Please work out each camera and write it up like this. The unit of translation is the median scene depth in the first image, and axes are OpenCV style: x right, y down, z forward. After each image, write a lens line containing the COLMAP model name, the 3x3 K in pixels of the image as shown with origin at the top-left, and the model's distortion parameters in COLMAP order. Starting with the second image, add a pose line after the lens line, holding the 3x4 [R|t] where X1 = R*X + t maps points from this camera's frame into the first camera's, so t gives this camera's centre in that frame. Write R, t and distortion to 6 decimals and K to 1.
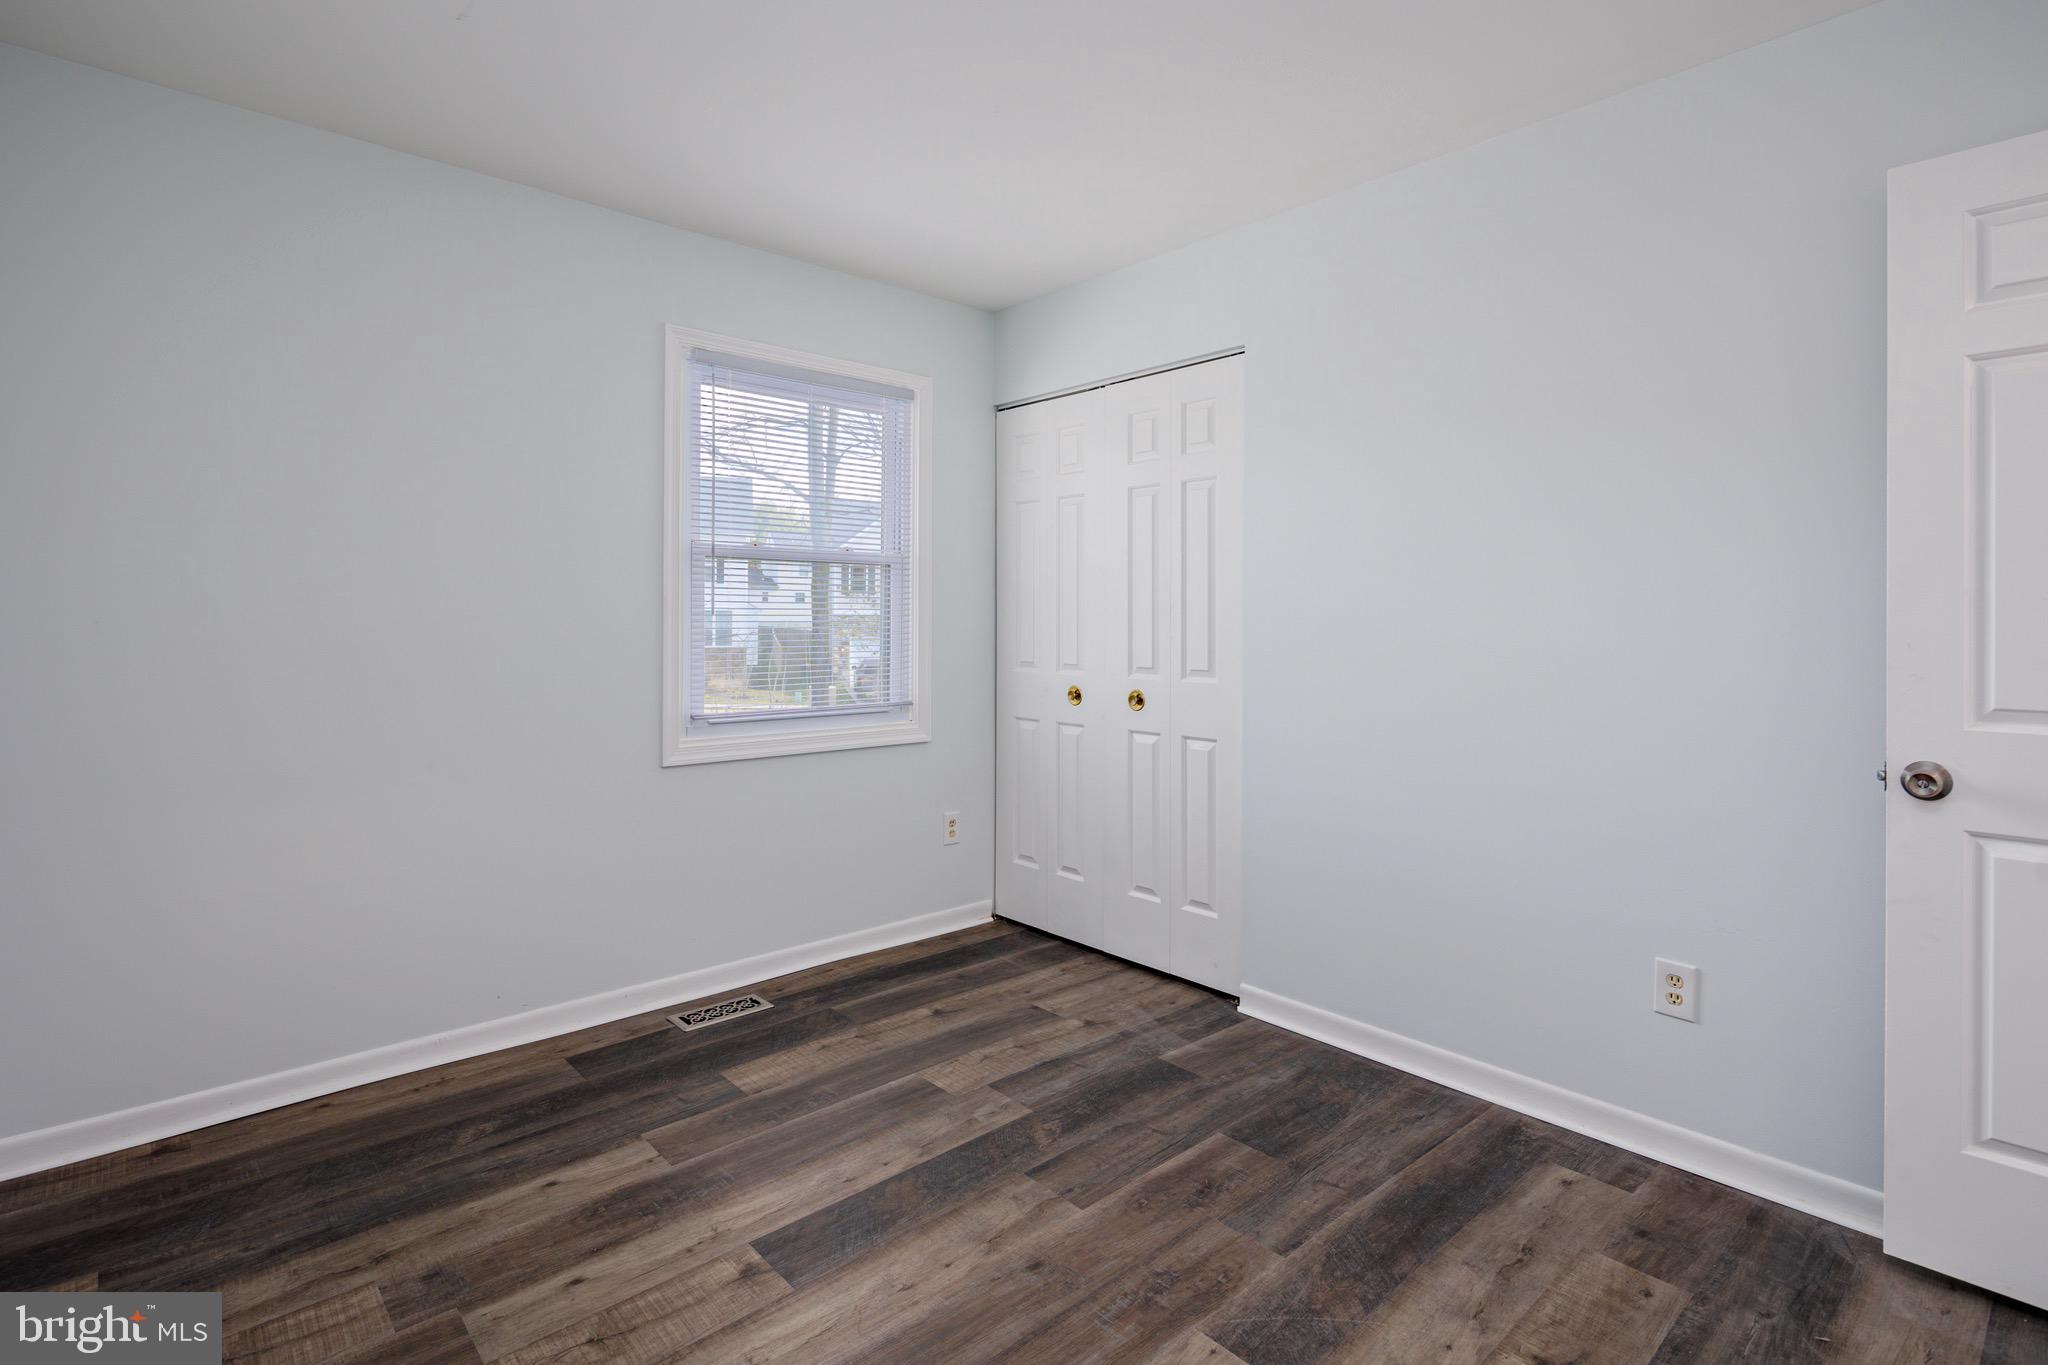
lens RADIAL K [[993.9, 0, 1015.3], [0, 993.9, 597.0], [0, 0, 1]] dist [0.005227, -0.006050]
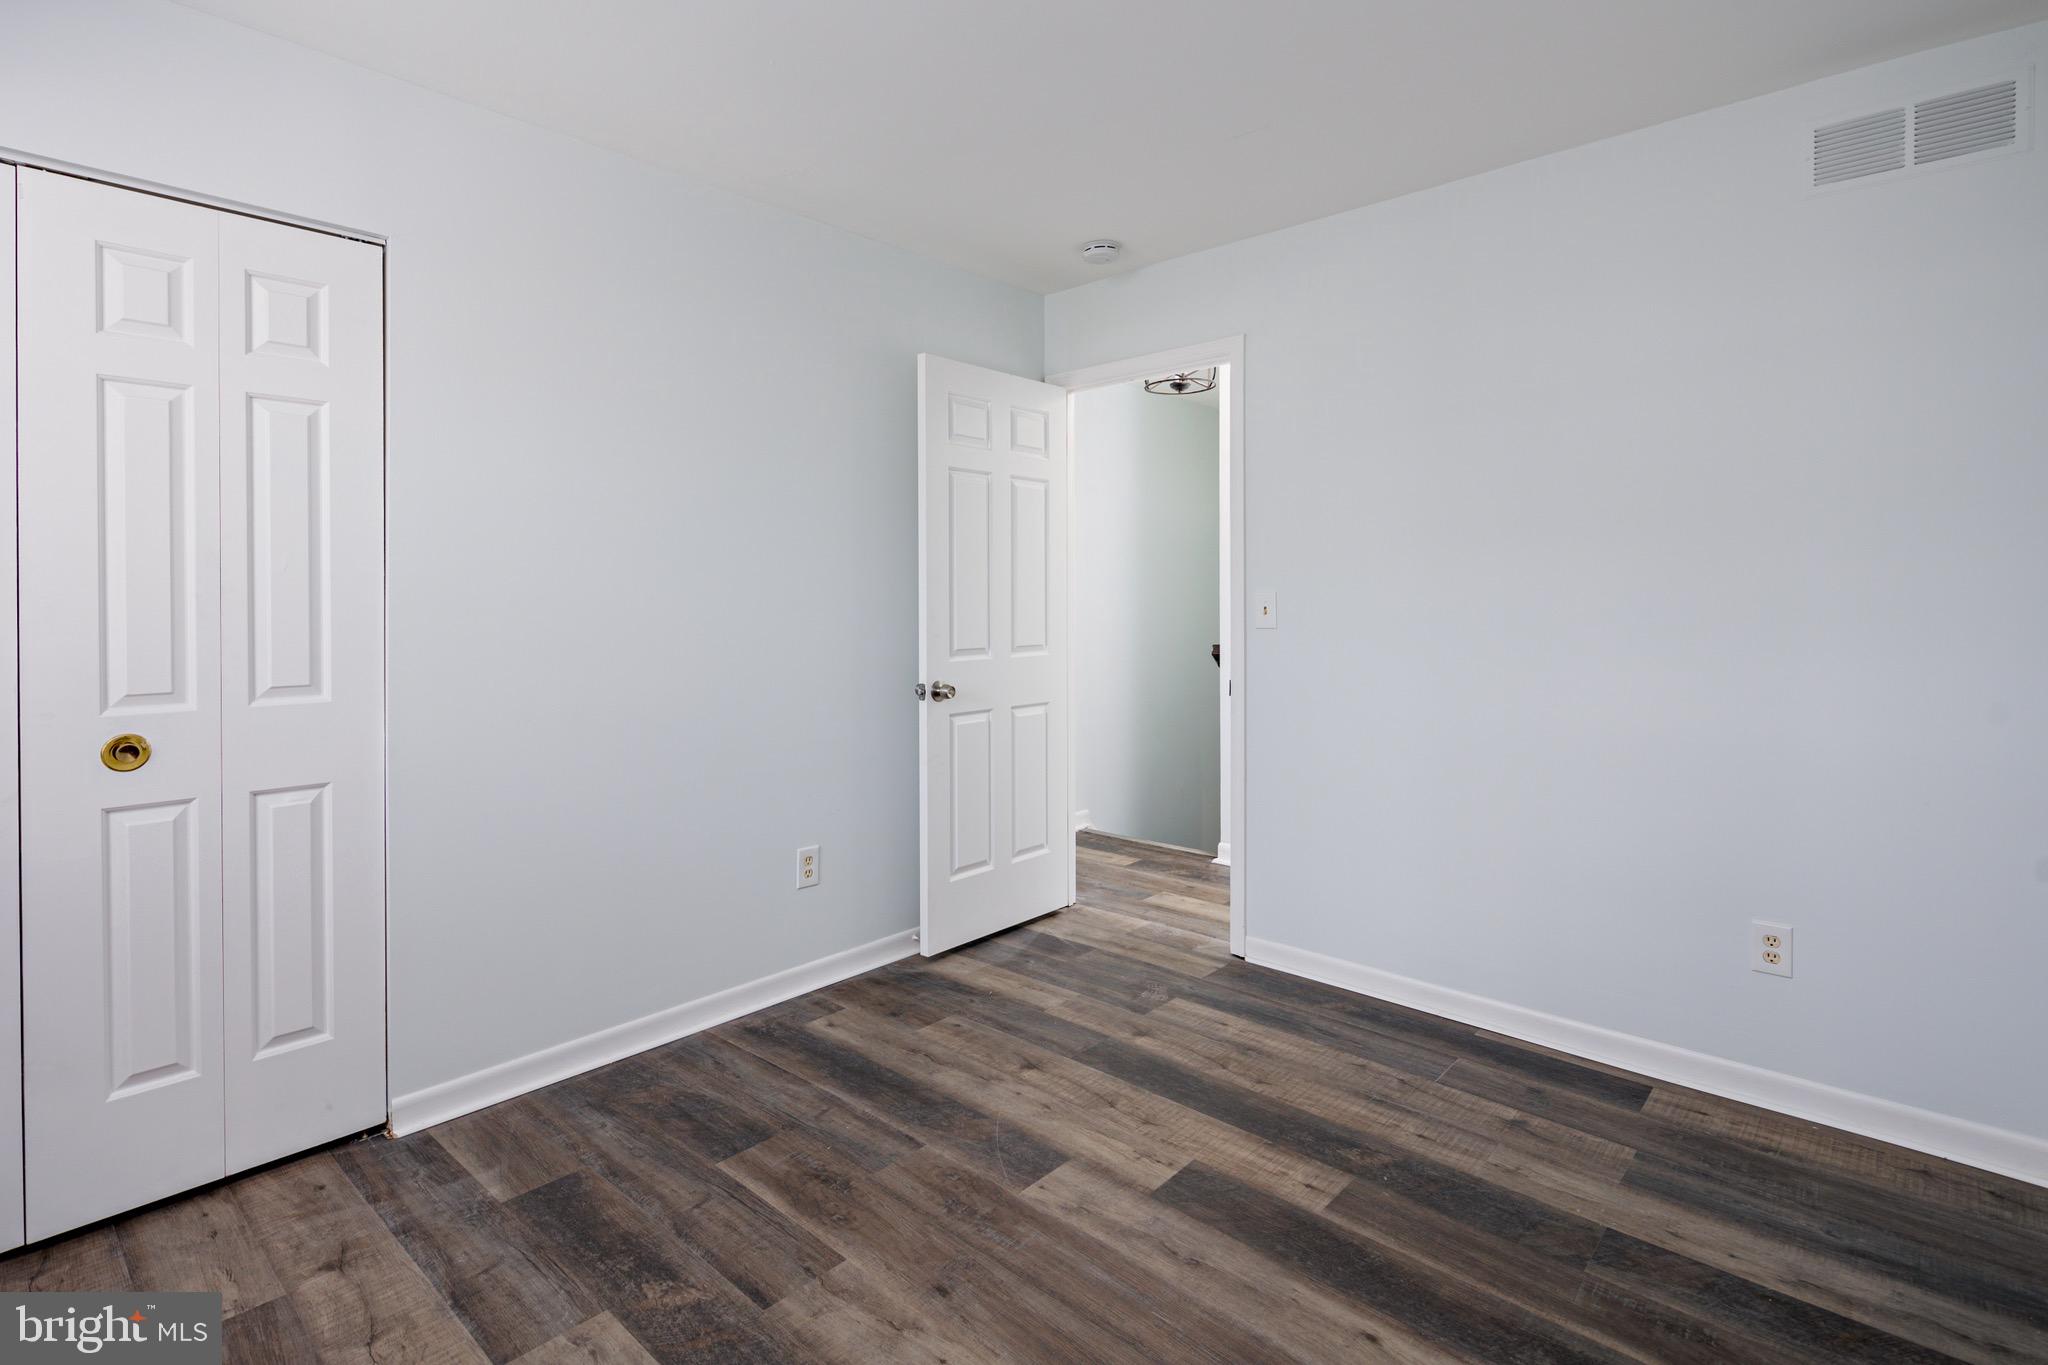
lens RADIAL K [[993.9, 0, 1015.3], [0, 993.9, 597.0], [0, 0, 1]] dist [0.005227, -0.006050]
pose [[-0.101722, 0.000990, 0.994812, -0.730379], [-0.017949, 0.999835, -0.002831, 0.009498], [-0.994651, -0.018144, -0.101687, 0.813725]]
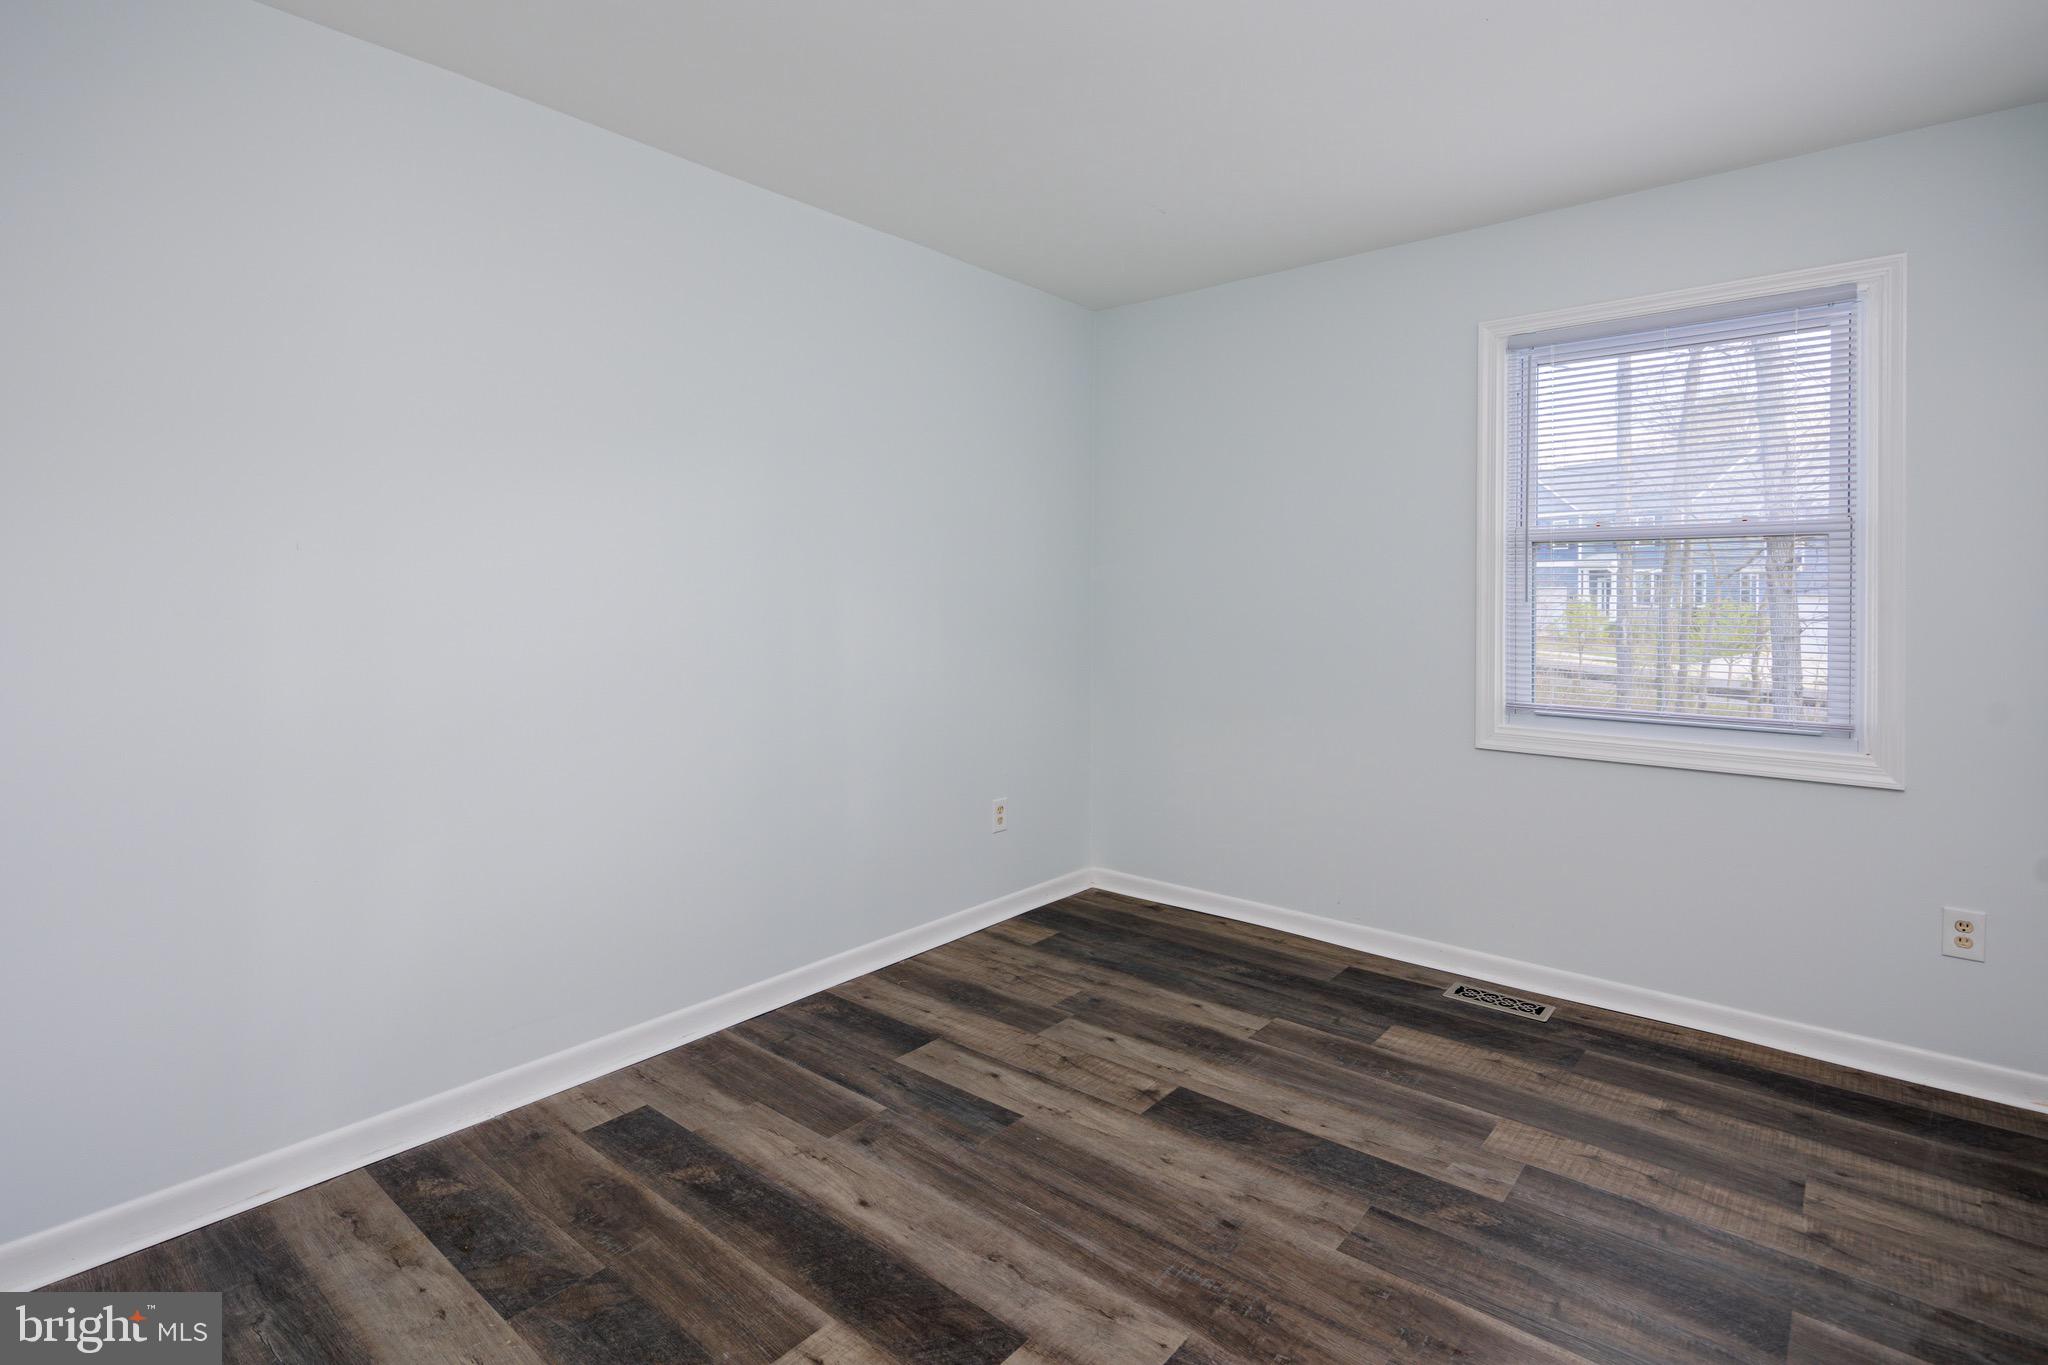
lens RADIAL K [[993.9, 0, 1015.3], [0, 993.9, 597.0], [0, 0, 1]] dist [0.005227, -0.006050]
pose [[0.133574, -0.002263, -0.991036, 0.807160], [0.017009, 0.999855, 0.000009, 0.005488], [0.990893, -0.016858, 0.133593, 0.507766]]
